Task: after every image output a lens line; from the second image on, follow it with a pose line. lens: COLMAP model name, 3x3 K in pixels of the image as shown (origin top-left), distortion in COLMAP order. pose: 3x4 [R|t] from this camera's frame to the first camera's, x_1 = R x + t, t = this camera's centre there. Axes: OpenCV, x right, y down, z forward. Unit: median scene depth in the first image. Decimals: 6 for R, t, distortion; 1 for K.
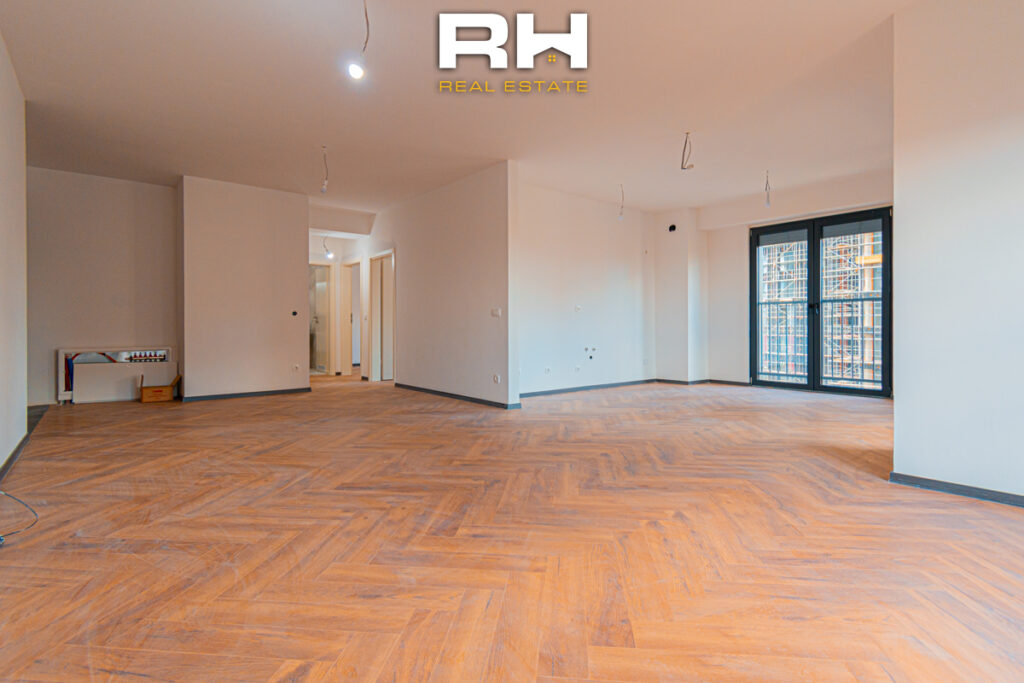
lens RADIAL K [[492.2, 0, 541.4], [0, 492.2, 326.0], [0, 0, 1]] dist [-0.001731, -0.000743]
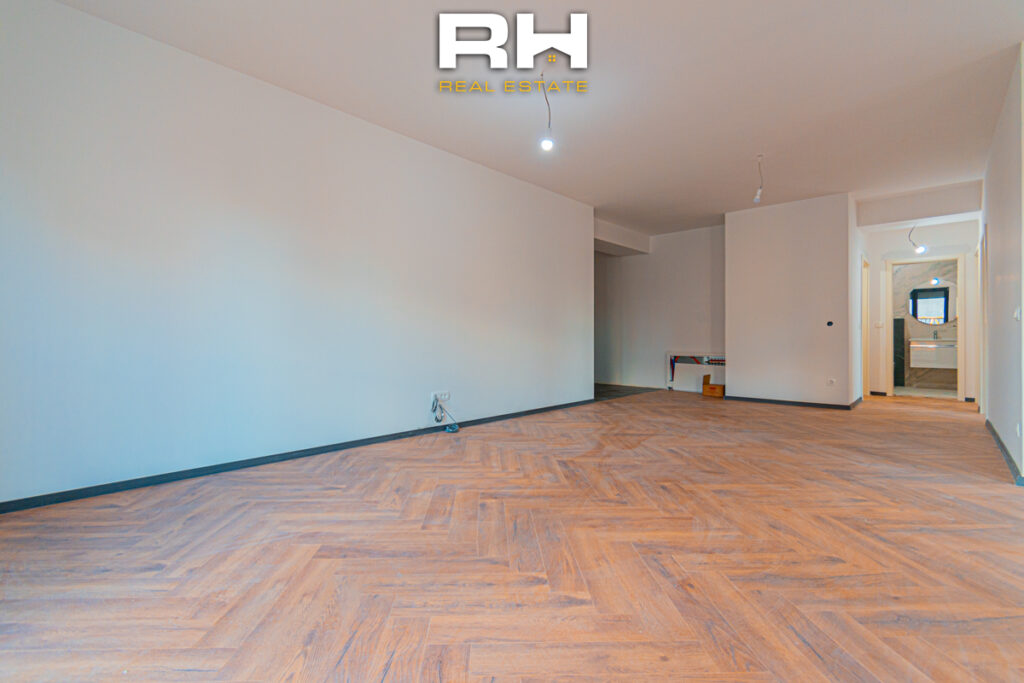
lens RADIAL K [[472.5, 0, 500.4], [0, 472.5, 337.5], [0, 0, 1]] dist [0.002446, 0.000231]
pose [[0.102146, 0.000784, -0.994769, 0.941346], [0.000722, 0.999999, 0.000862, -0.001680], [0.994769, -0.000806, 0.102145, 0.809194]]
